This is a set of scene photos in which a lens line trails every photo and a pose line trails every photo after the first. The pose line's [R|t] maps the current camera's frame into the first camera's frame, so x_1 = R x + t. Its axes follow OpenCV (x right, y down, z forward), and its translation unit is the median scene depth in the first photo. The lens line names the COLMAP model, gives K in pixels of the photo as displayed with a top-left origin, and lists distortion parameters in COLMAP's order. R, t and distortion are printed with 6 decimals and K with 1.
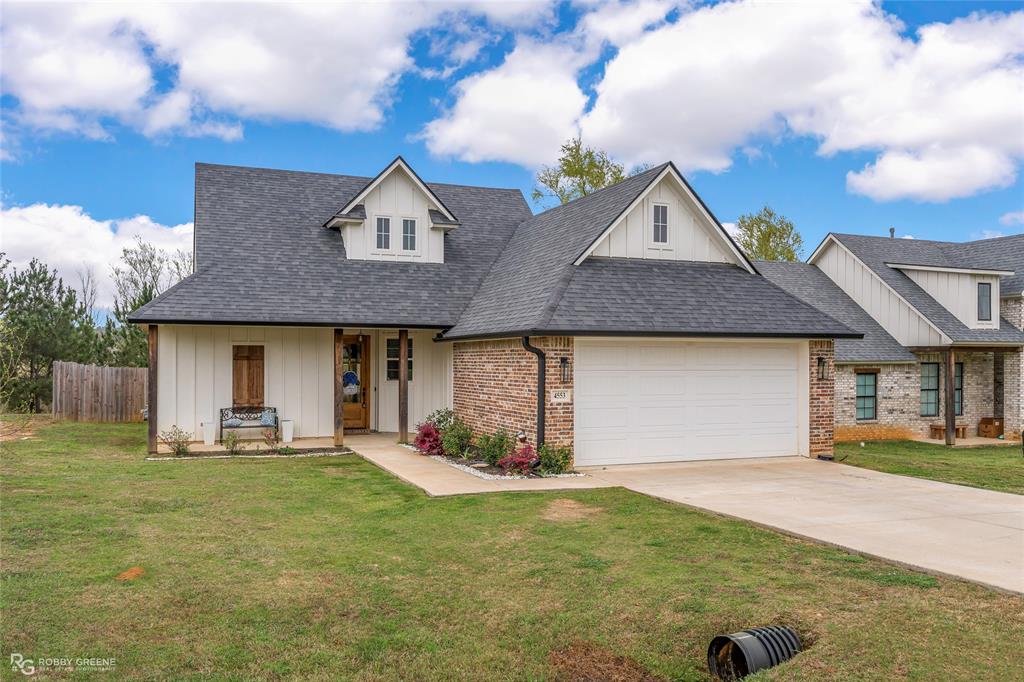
lens RADIAL K [[816.3, 0, 512.0], [0, 816.3, 341.0], [0, 0, 1]] dist [0.002609, 0.002248]
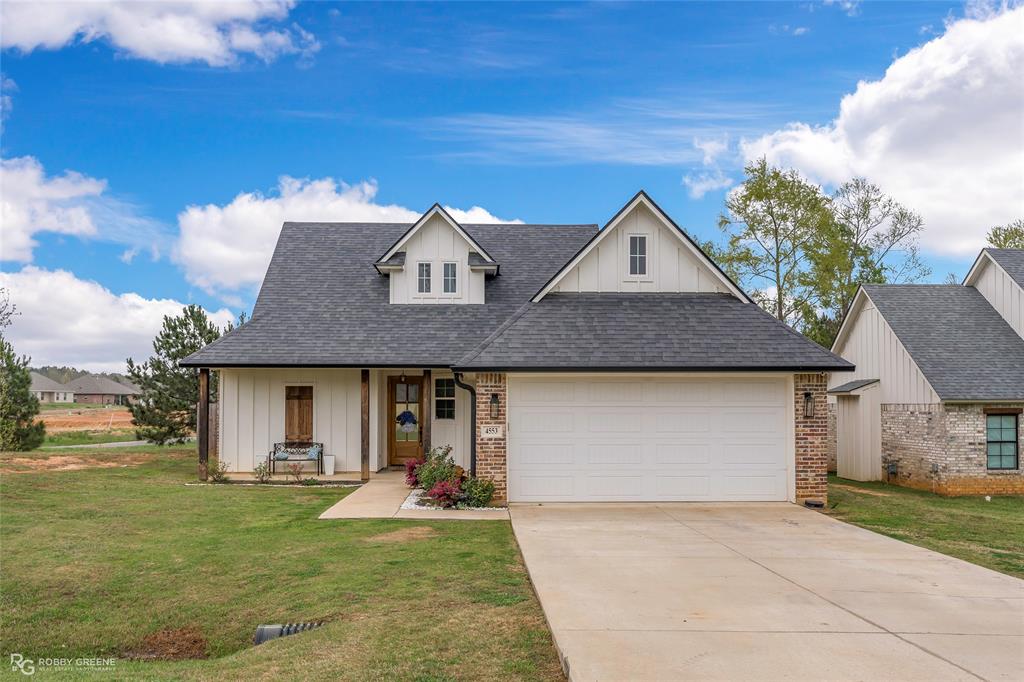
lens RADIAL K [[878.7, 0, 511.7], [0, 878.7, 361.4], [0, 0, 1]] dist [0.000207, -0.000035]
pose [[0.944086, -0.018482, -0.329179, 0.342449], [0.009505, 0.999538, -0.028860, 0.009174], [0.329561, 0.024117, 0.943826, -0.022450]]
